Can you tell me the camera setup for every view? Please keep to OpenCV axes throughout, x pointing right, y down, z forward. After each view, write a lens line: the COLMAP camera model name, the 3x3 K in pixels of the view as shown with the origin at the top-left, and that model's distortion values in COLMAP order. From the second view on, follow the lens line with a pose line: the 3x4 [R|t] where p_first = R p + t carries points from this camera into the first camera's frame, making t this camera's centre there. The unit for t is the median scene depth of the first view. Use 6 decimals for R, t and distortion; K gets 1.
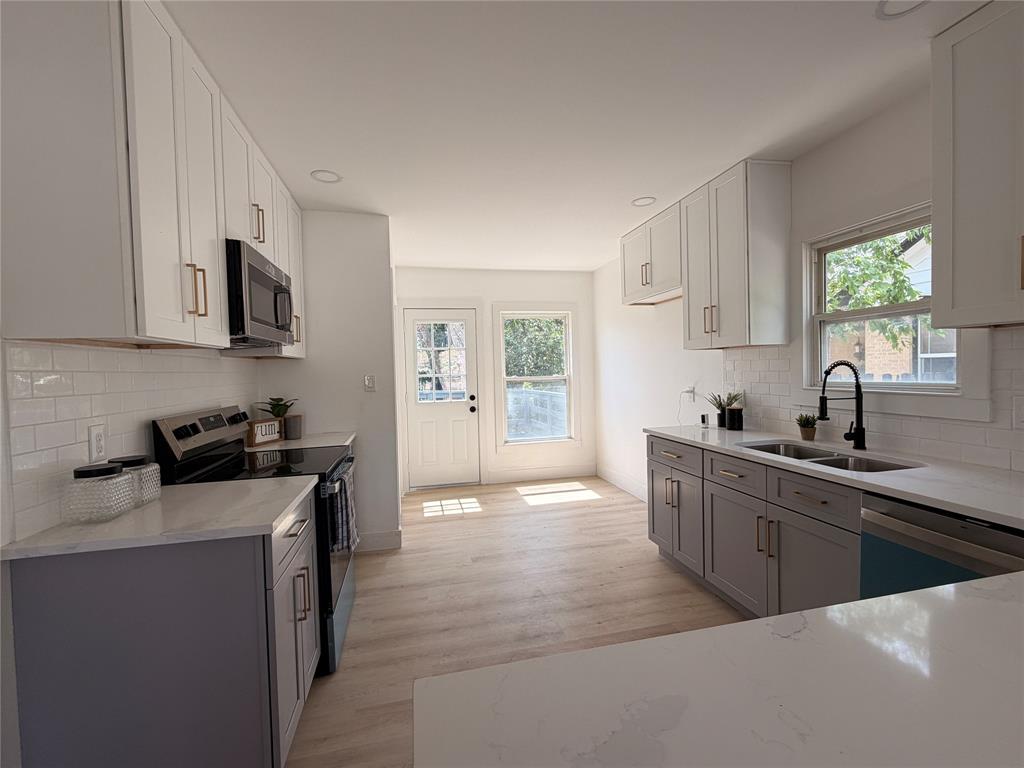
lens RADIAL K [[437.3, 0, 513.3], [0, 437.3, 384.5], [0, 0, 1]] dist [-0.002279, 0.000775]
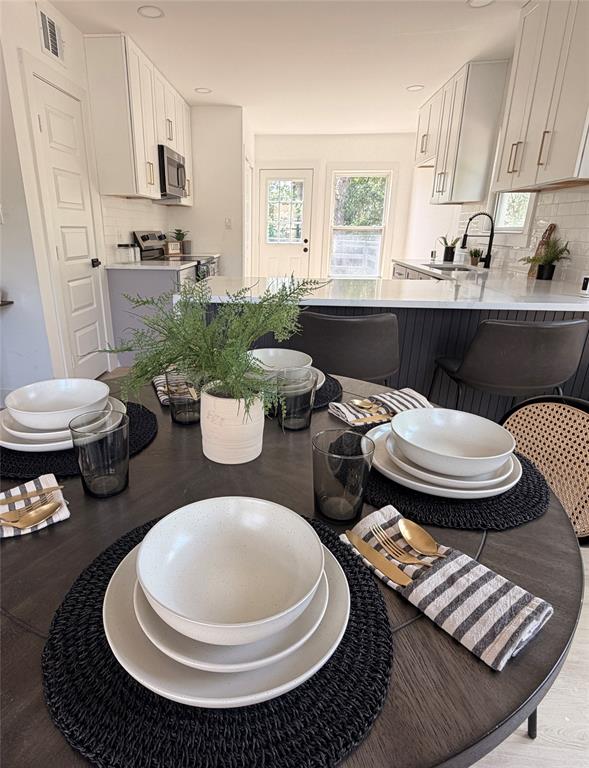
lens RADIAL K [[443.8, 0, 256.1], [0, 443.8, 384.6], [0, 0, 1]] dist [0.005356, -0.000599]
pose [[0.948299, 0.133385, -0.287987, 0.439083], [-0.040370, 0.950721, 0.307407, 0.074120], [0.314799, -0.279888, 0.906953, -0.865619]]
